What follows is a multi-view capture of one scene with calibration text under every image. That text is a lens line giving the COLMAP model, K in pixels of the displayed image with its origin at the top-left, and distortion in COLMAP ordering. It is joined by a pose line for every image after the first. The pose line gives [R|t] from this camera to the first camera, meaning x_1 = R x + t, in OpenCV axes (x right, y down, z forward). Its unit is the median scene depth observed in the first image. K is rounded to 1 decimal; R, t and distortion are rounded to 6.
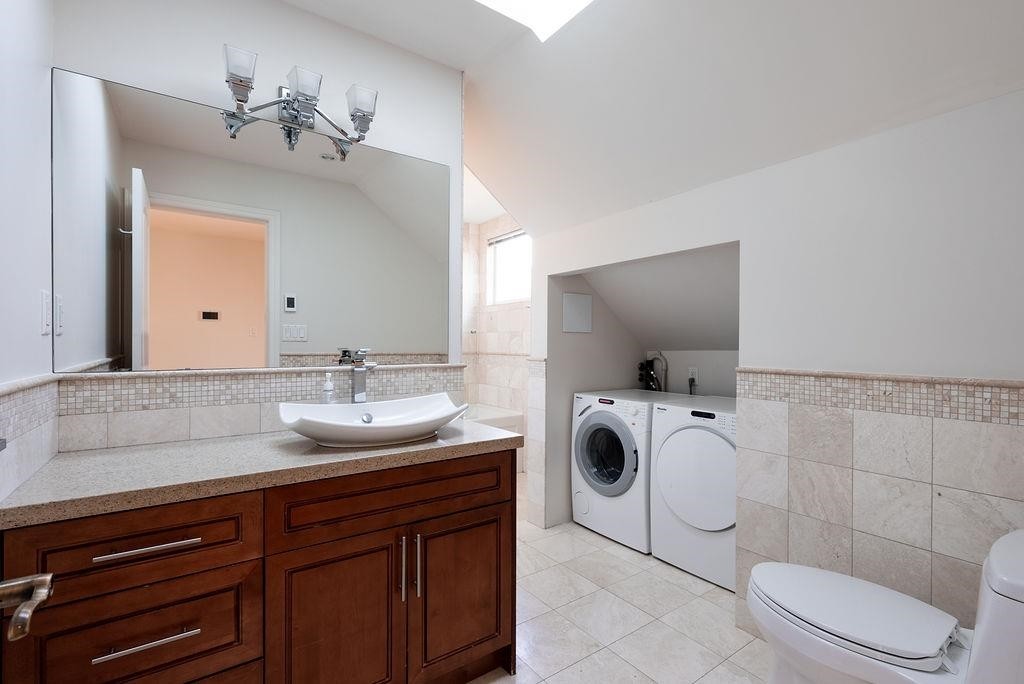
lens RADIAL K [[470.4, 0, 511.0], [0, 470.4, 343.6], [0, 0, 1]] dist [-0.003203, 0.000068]
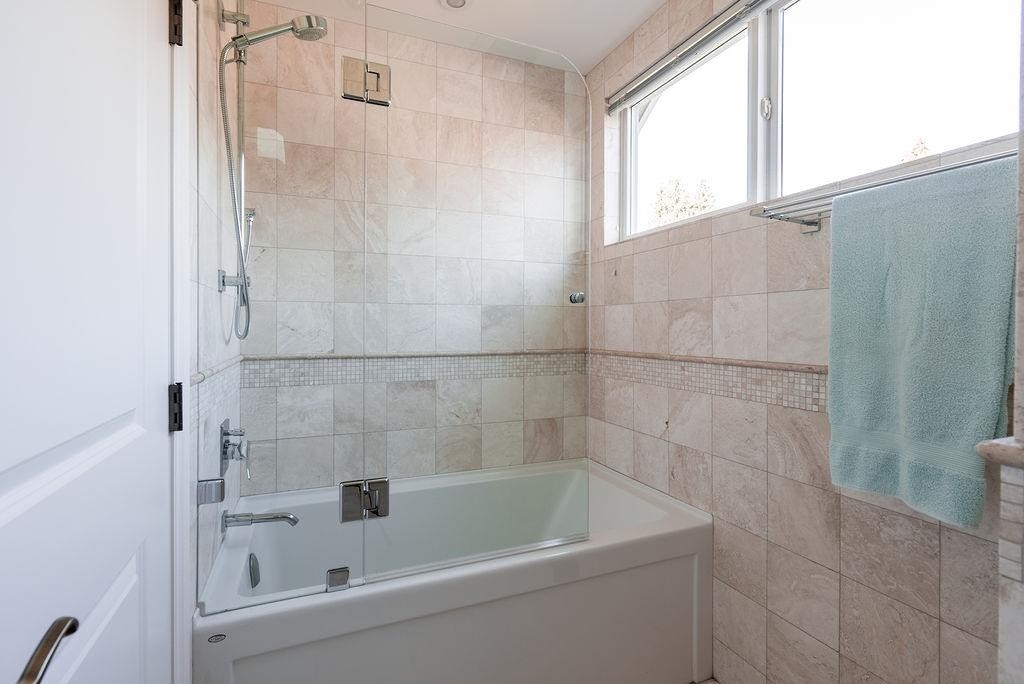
lens RADIAL K [[470.4, 0, 507.0], [0, 470.4, 333.4], [0, 0, 1]] dist [-0.003203, 0.000068]
pose [[0.978355, -0.001344, -0.206931, -0.050717], [0.003289, 0.999954, 0.009056, -0.001239], [0.206909, -0.009540, 0.978314, 0.551266]]
